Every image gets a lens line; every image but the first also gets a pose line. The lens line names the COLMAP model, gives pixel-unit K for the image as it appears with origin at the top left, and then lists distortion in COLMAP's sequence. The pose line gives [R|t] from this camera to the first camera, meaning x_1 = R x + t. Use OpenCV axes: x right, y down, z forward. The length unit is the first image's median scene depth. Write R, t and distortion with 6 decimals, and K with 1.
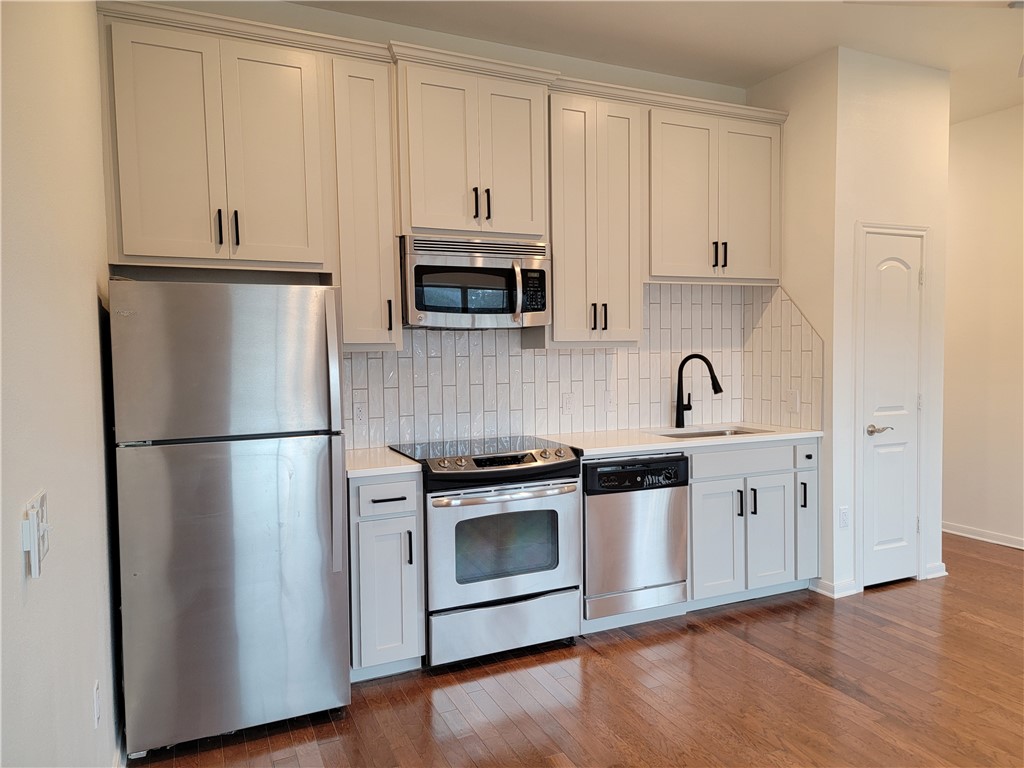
lens RADIAL K [[708.4, 0, 513.4], [0, 708.4, 385.8], [0, 0, 1]] dist [0.071788, -0.061392]
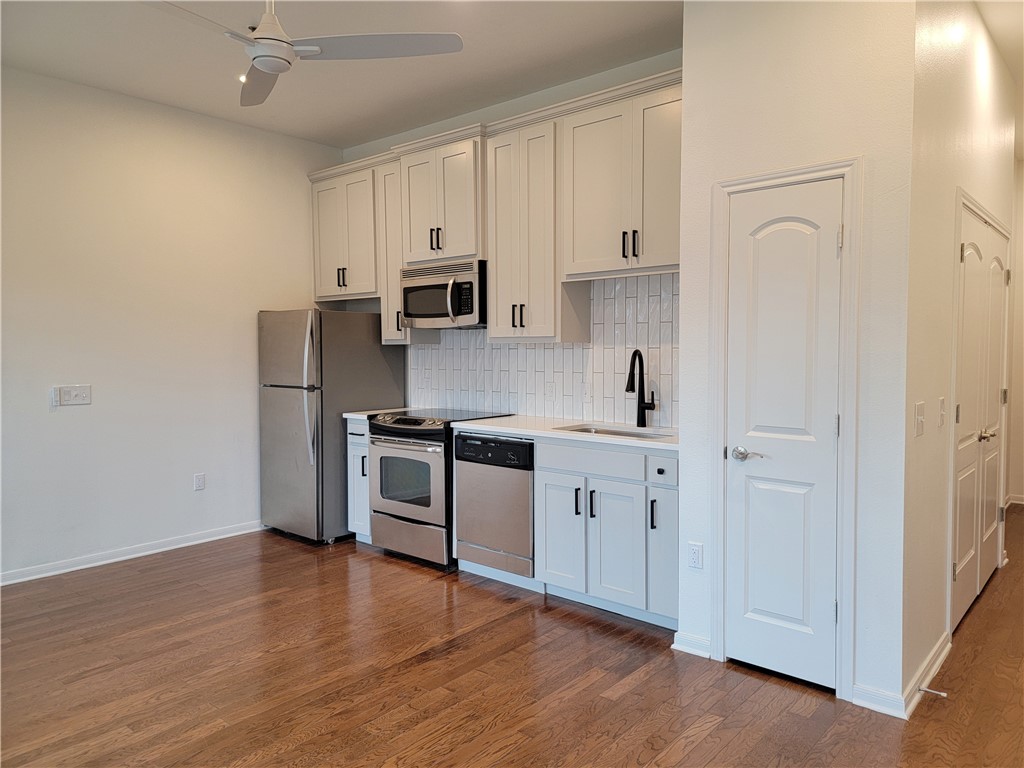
lens RADIAL K [[702.1, 0, 515.6], [0, 702.1, 377.4], [0, 0, 1]] dist [0.073282, -0.060362]
pose [[0.416053, 0.050637, -0.907929, 1.102981], [-0.046461, 0.998328, 0.034388, -0.034041], [0.908153, 0.027876, 0.417710, 0.490054]]
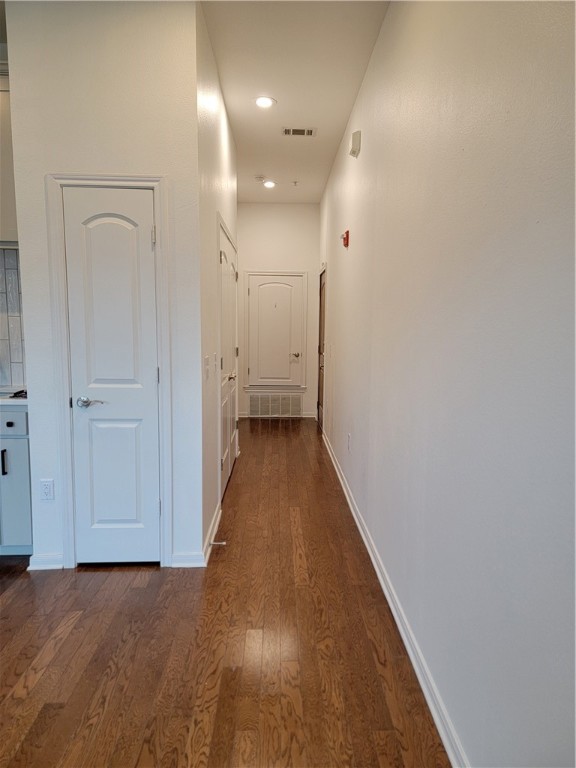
lens RADIAL K [[526.6, 0, 288.0], [0, 526.6, 384.0], [0, 0, 1]] dist [0.073282, -0.060362]
pose [[0.920773, 0.067851, -0.384154, 1.041461], [-0.042097, 0.996290, 0.075066, -0.026658], [0.387822, -0.052947, 0.920212, 0.480107]]
